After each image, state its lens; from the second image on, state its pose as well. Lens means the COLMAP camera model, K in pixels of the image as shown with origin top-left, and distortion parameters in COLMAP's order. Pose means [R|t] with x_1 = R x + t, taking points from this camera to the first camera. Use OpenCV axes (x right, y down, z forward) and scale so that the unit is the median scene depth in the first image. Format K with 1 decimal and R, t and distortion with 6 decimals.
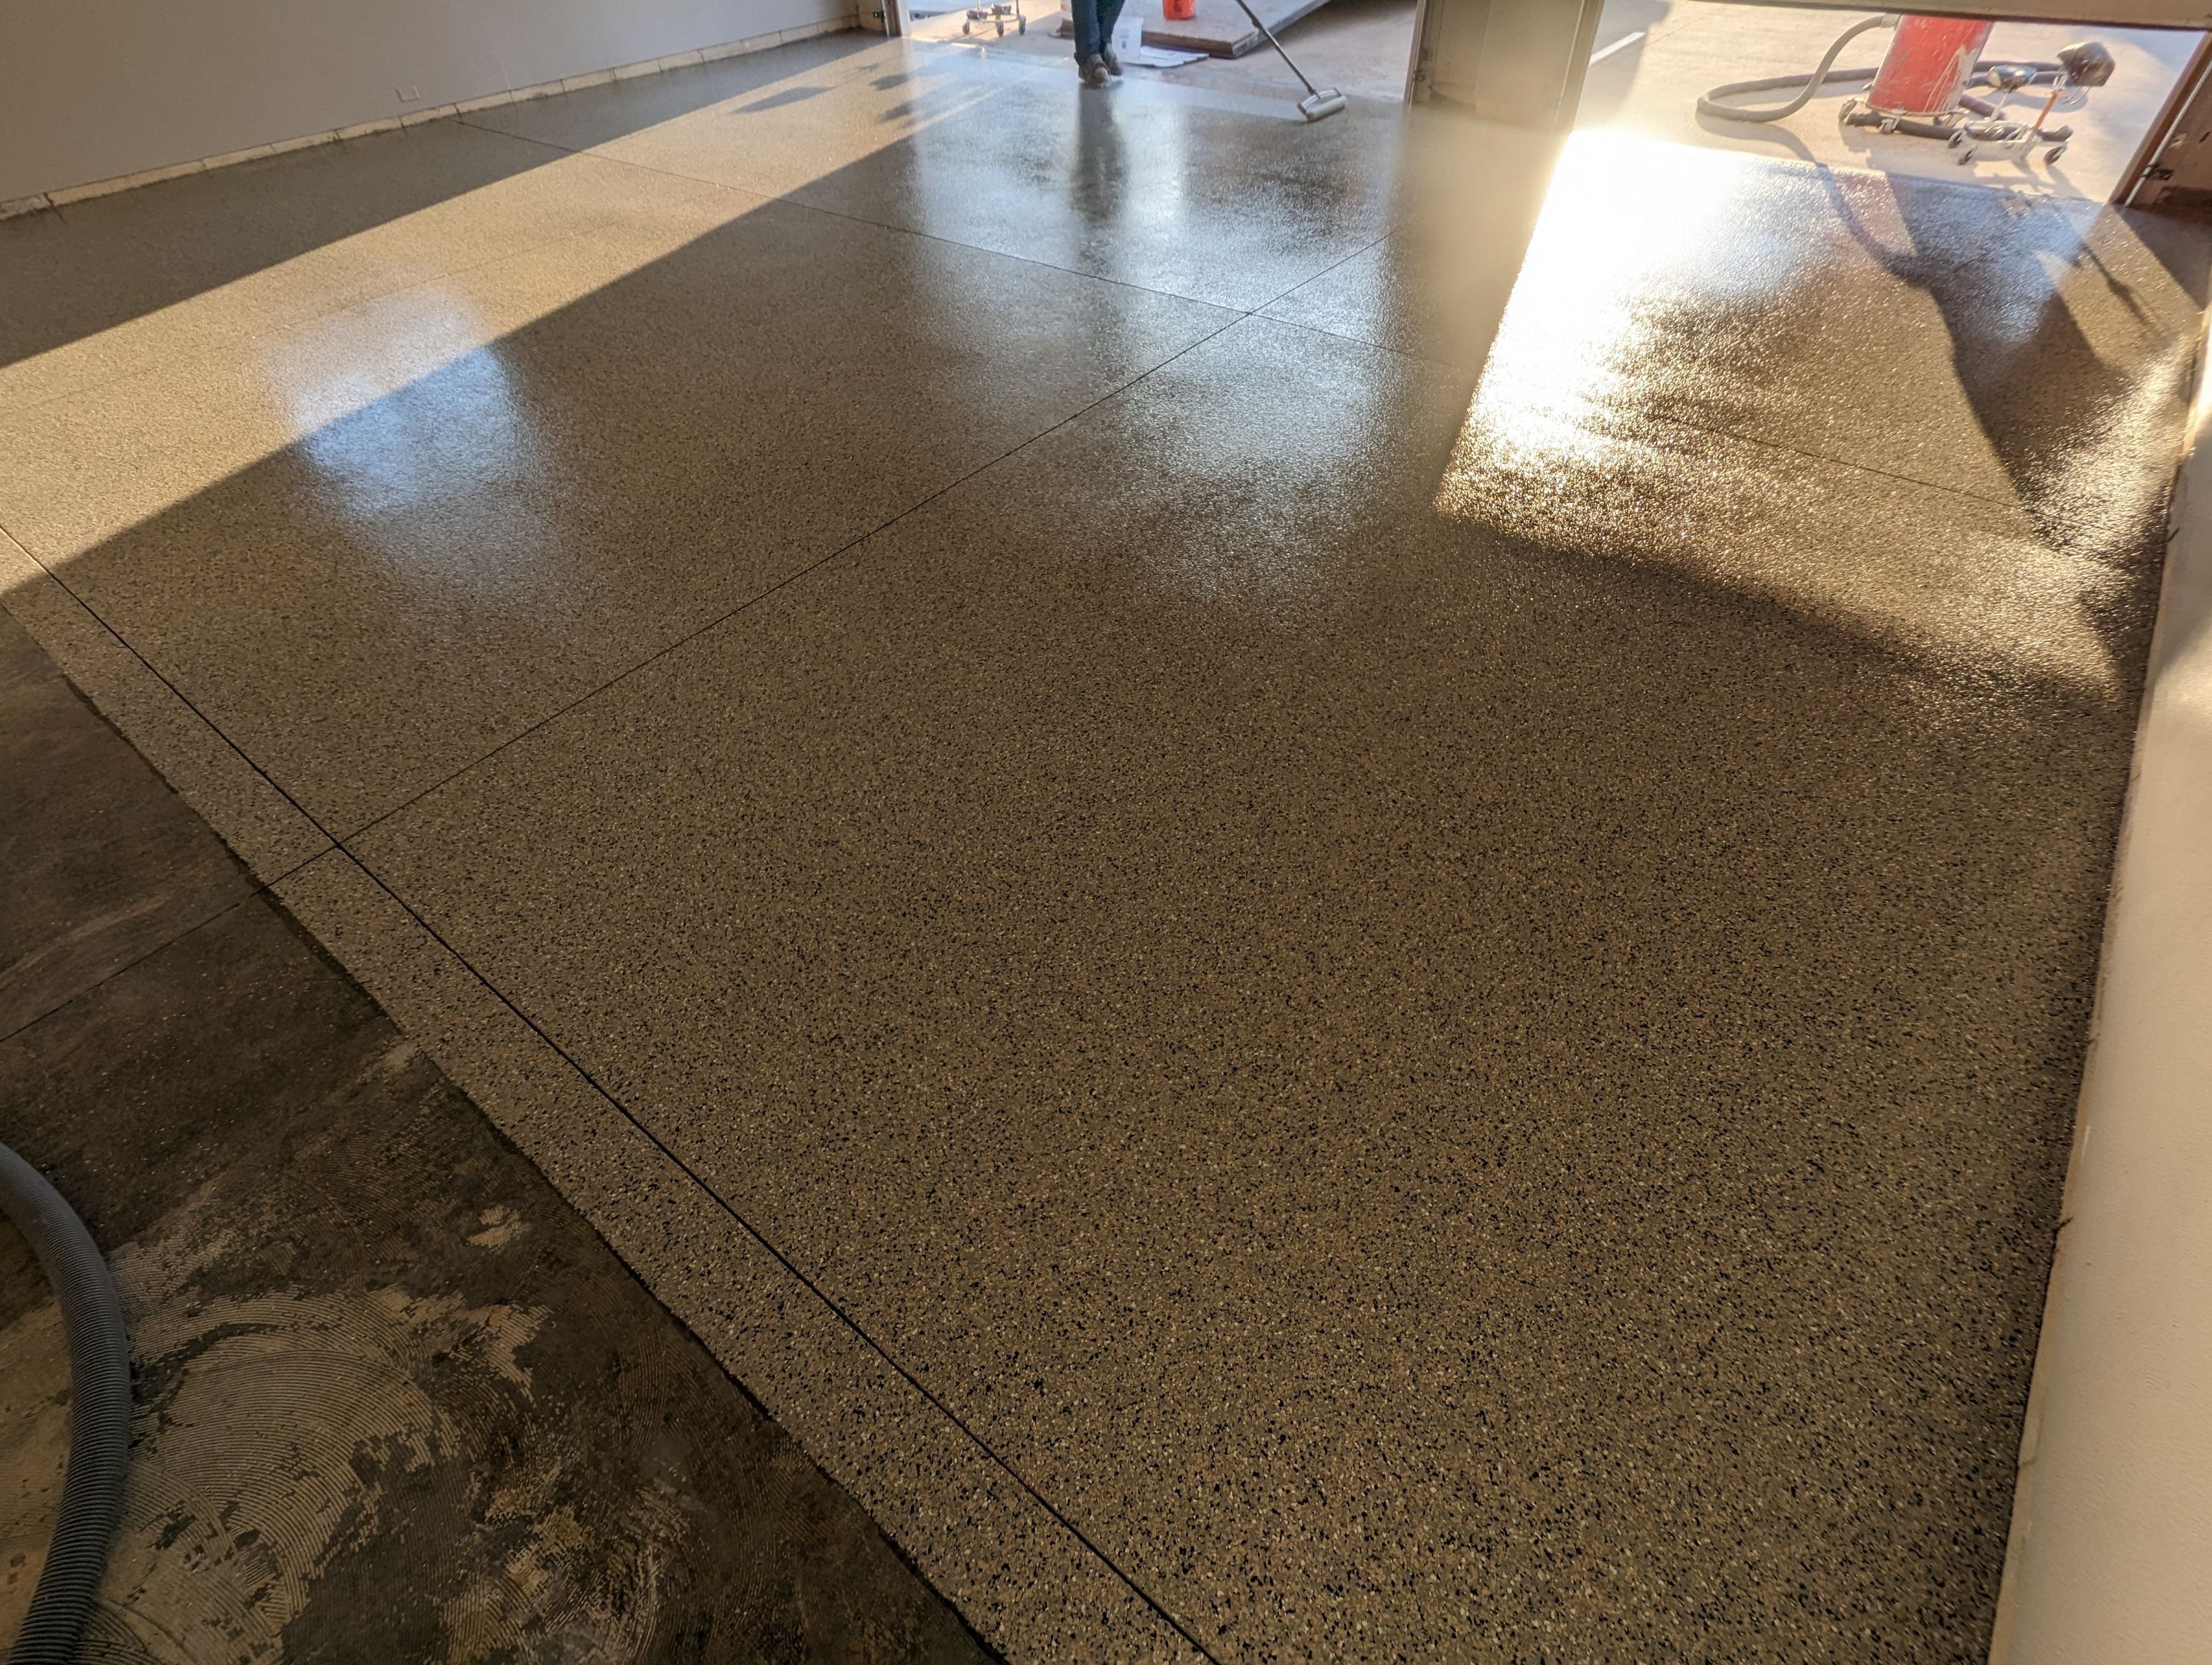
lens RADIAL K [[1046.0, 0, 1107.0], [0, 1046.0, 823.6], [0, 0, 1]] dist [-0.001295, 0.000257]
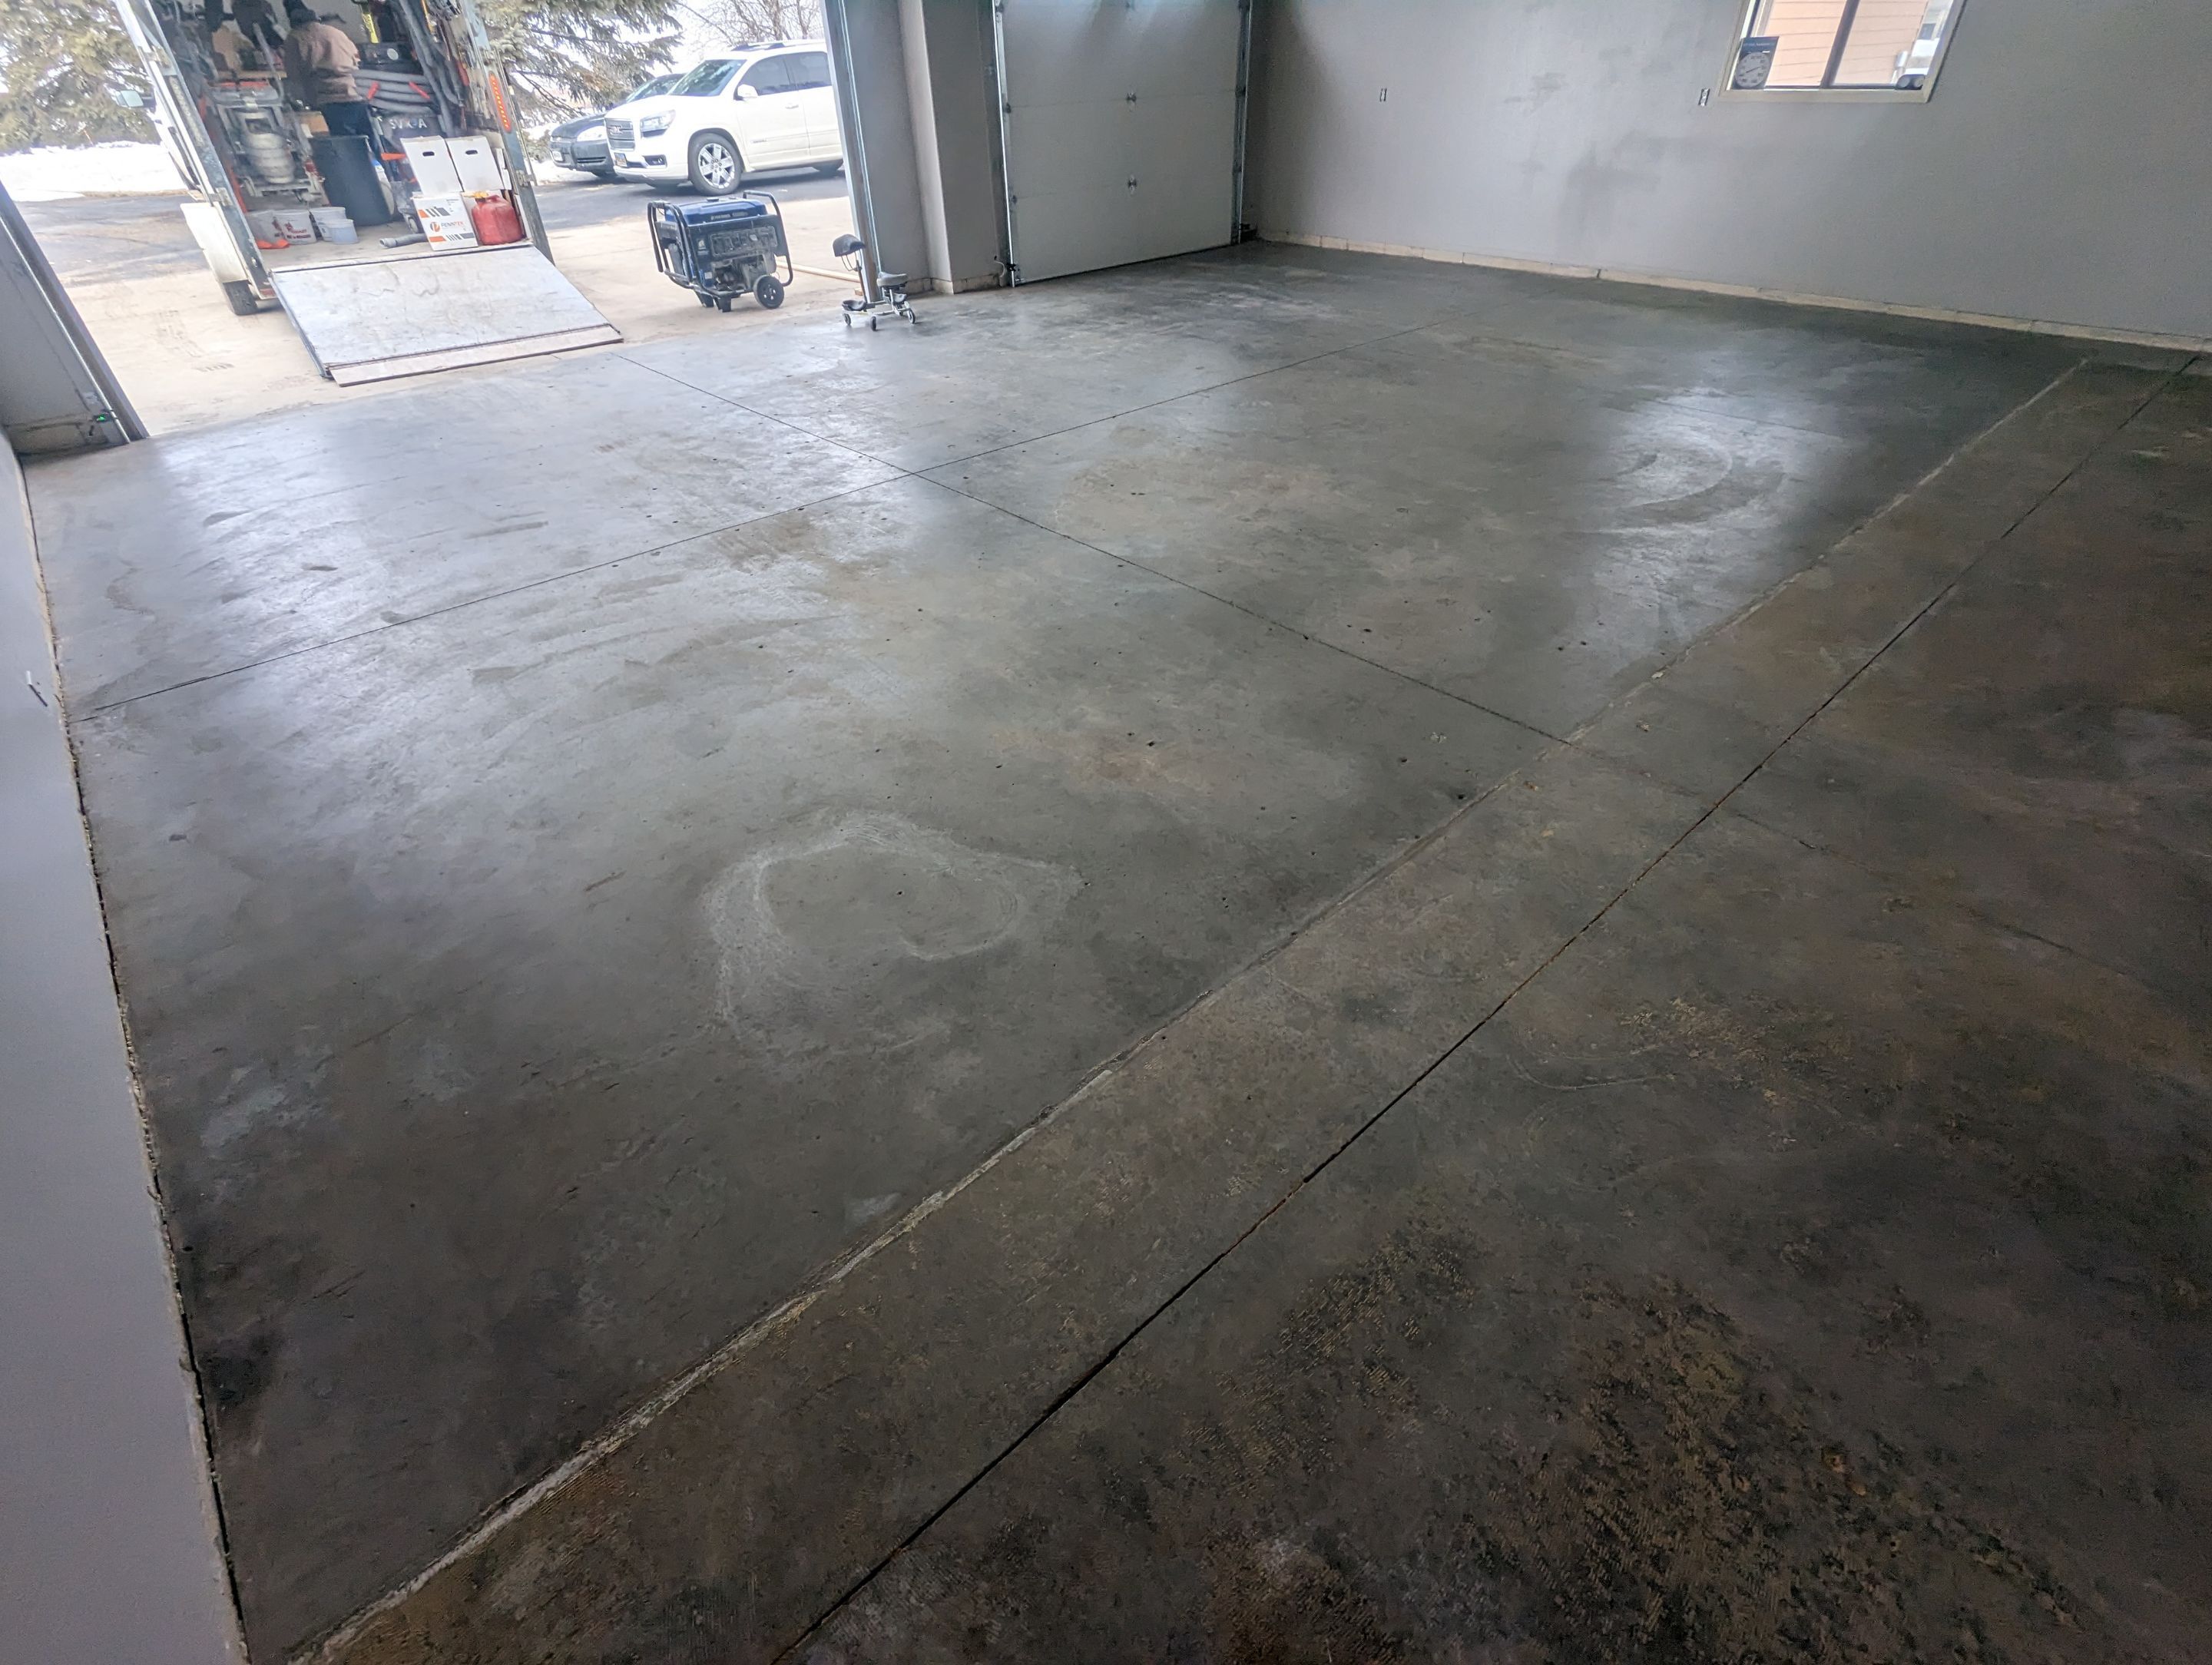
lens RADIAL K [[1046.0, 0, 1097.1], [0, 1046.0, 833.8], [0, 0, 1]] dist [-0.001295, 0.000257]
pose [[0.177148, -0.575118, 0.798660, -3.484491], [0.720063, 0.628931, 0.293181, -1.666026], [-0.670916, 0.523149, 0.525535, 1.794259]]
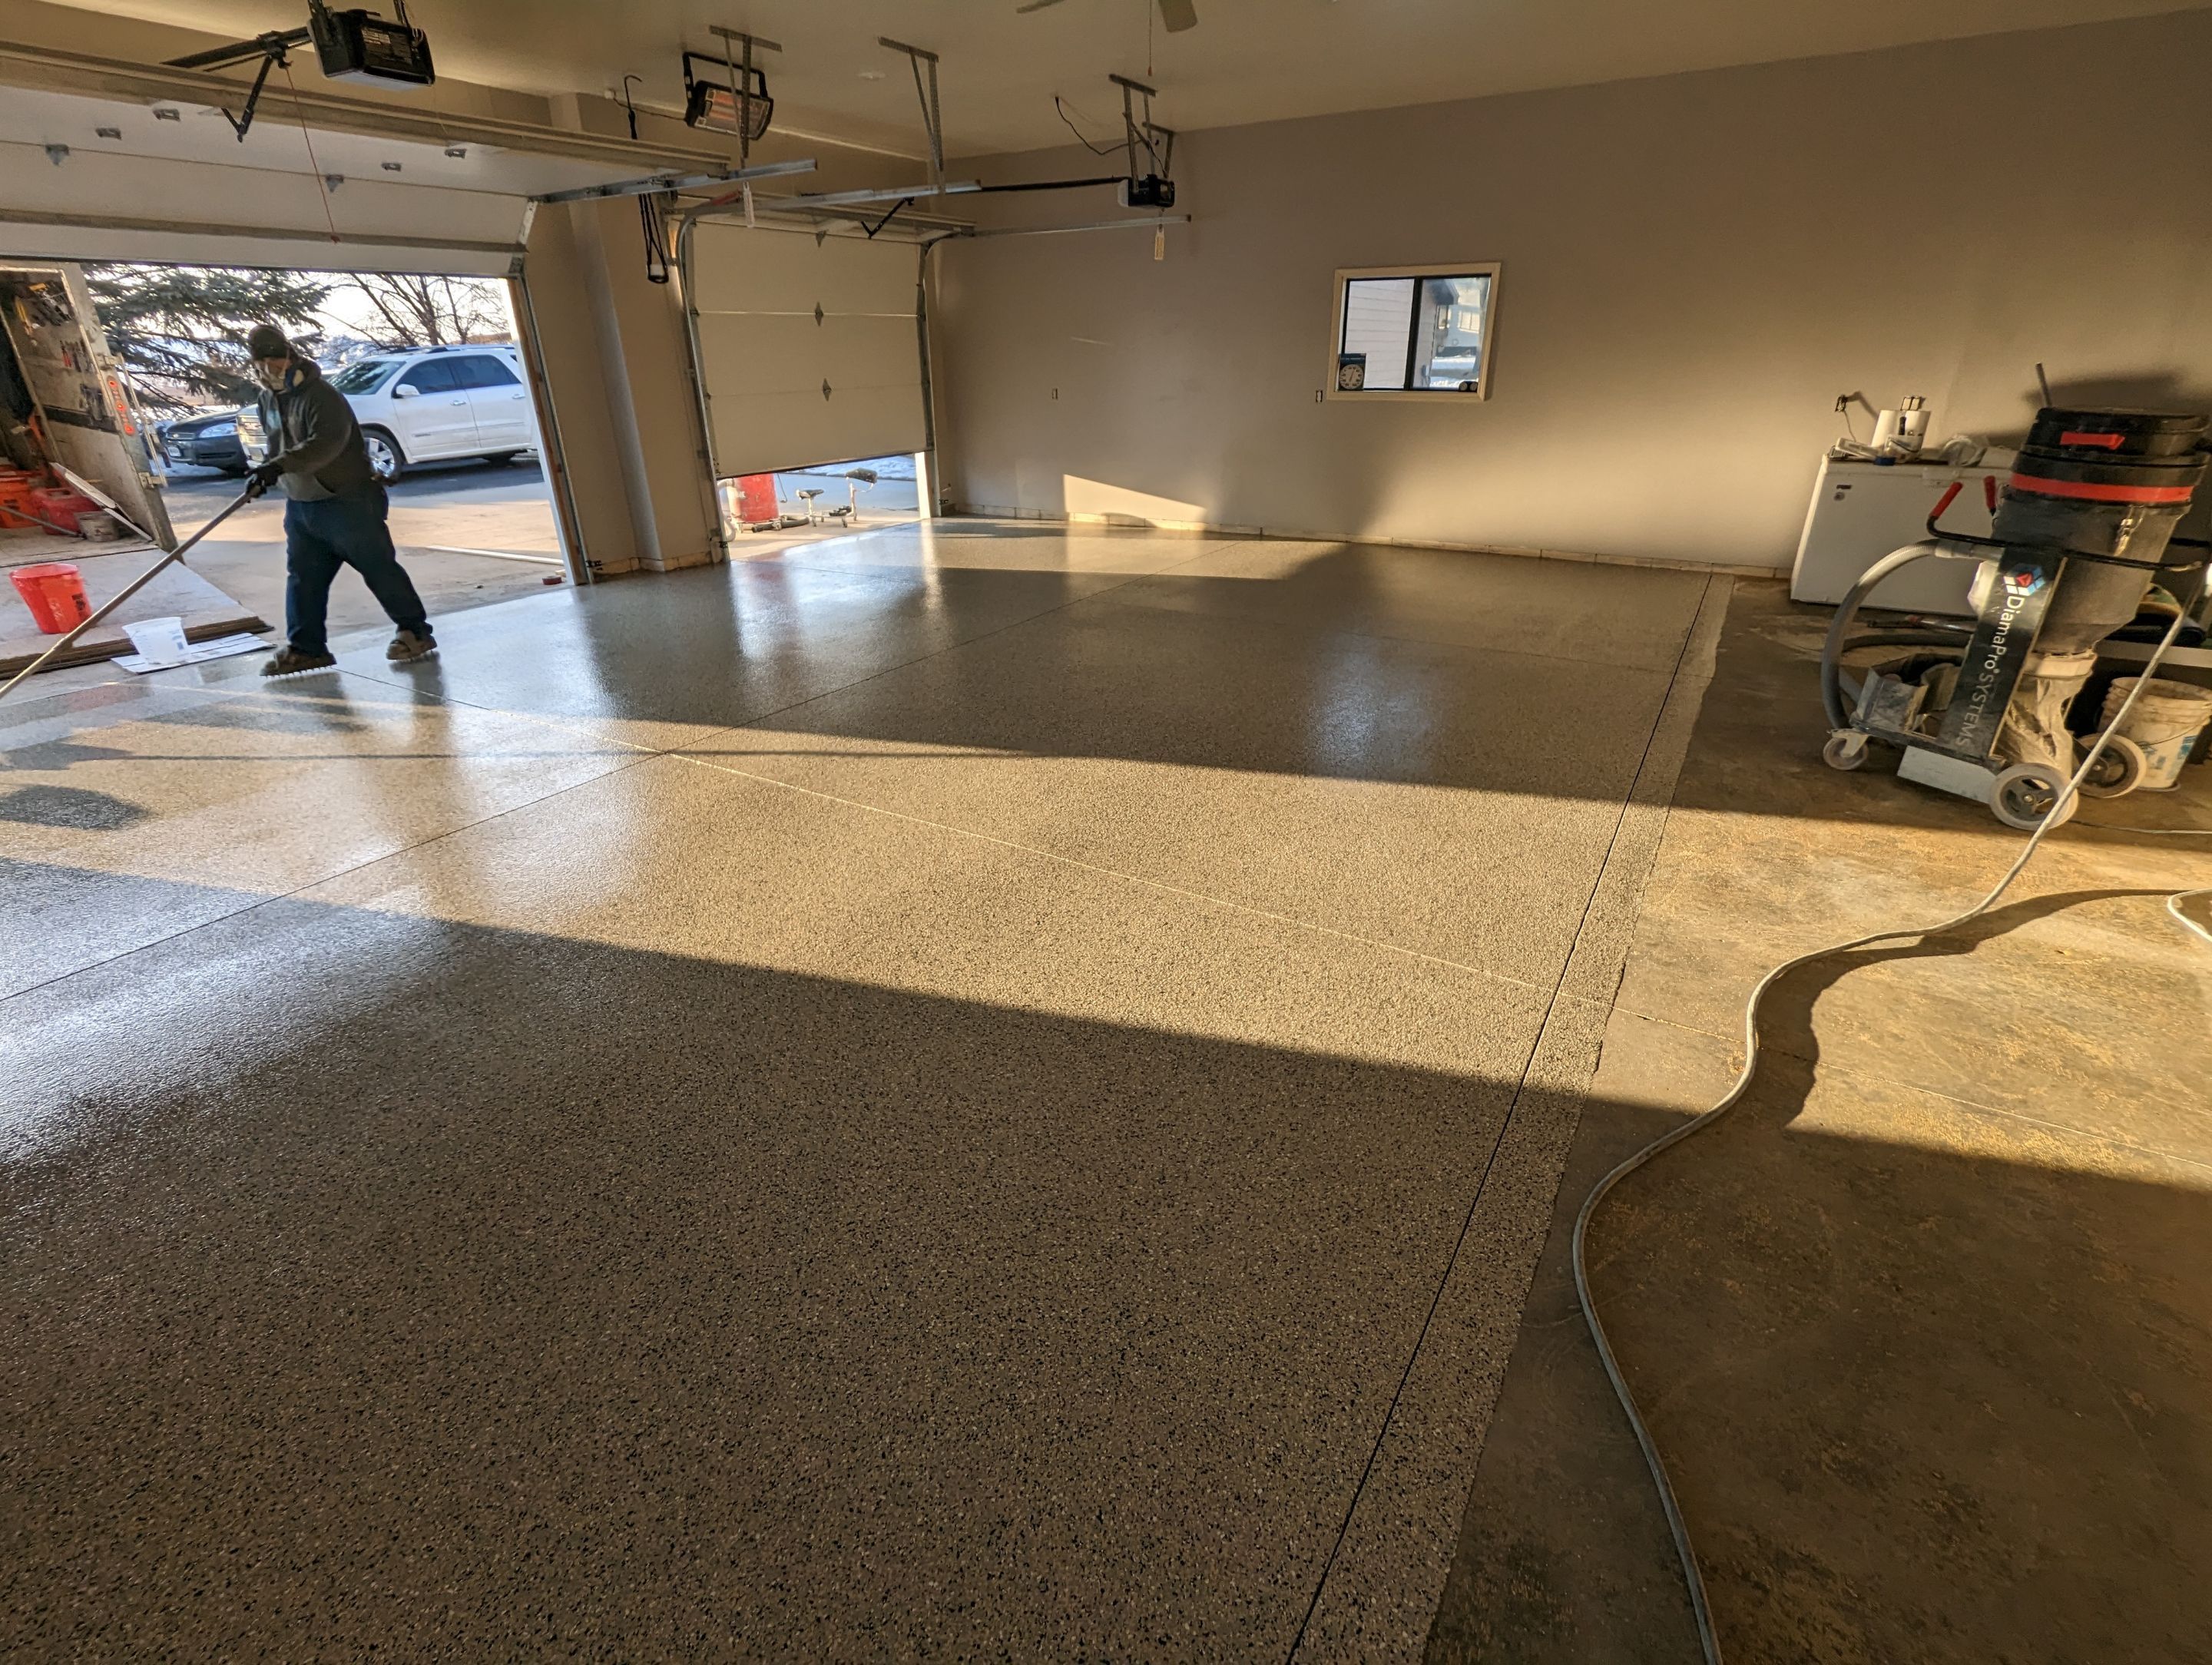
lens RADIAL K [[1046.0, 0, 1105.2], [0, 1046.0, 837.0], [0, 0, 1]] dist [-0.001295, 0.000257]
pose [[-0.115707, -0.394864, 0.911424, -3.390078], [0.723357, 0.595337, 0.349755, -1.786904], [-0.680710, 0.699755, 0.216743, 1.908068]]
